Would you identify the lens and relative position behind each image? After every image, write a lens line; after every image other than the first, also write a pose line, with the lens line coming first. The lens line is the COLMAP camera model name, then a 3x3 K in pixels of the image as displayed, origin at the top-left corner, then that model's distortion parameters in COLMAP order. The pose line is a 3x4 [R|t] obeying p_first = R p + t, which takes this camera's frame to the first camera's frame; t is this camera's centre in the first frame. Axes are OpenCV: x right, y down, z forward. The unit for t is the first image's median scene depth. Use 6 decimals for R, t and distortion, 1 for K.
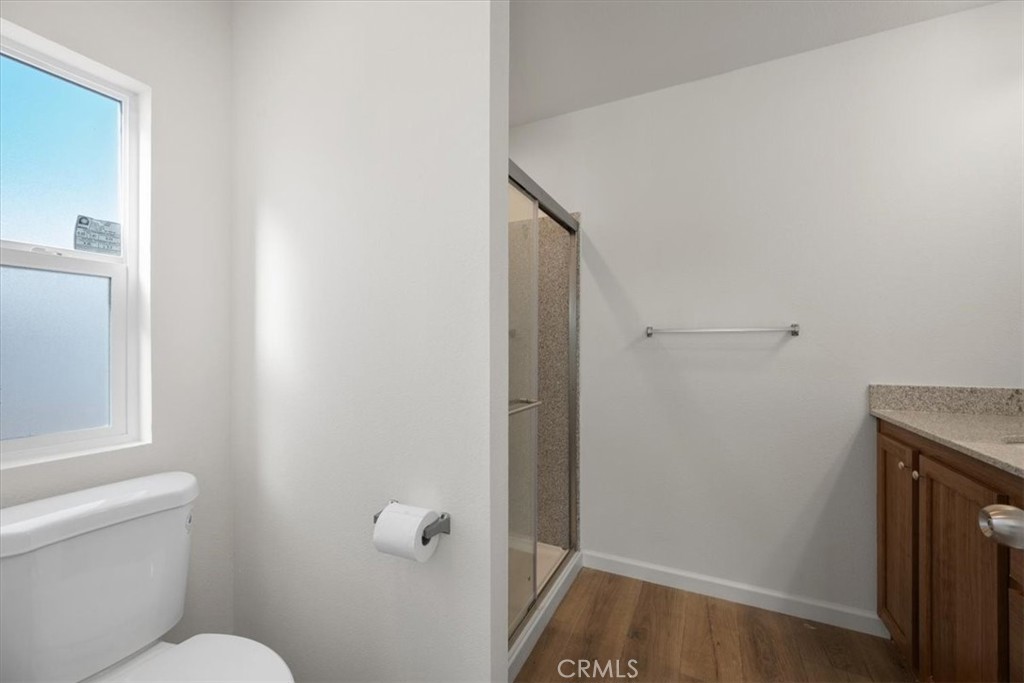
lens RADIAL K [[399.9, 0, 512.7], [0, 399.9, 346.3], [0, 0, 1]] dist [0.000149, 0.000017]
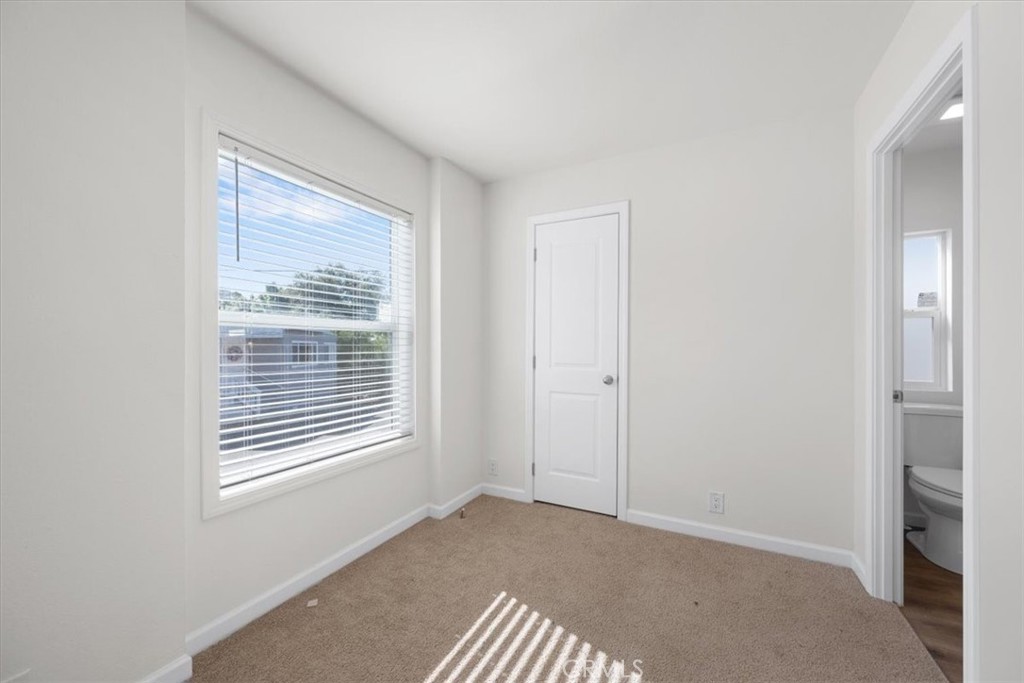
lens RADIAL K [[399.9, 0, 511.5], [0, 399.9, 345.2], [0, 0, 1]] dist [0.000149, 0.000017]
pose [[-0.006558, -0.001342, -0.999978, 1.321778], [0.001250, 0.999998, -0.001350, -0.006982], [0.999978, -0.001258, -0.006556, -1.421102]]
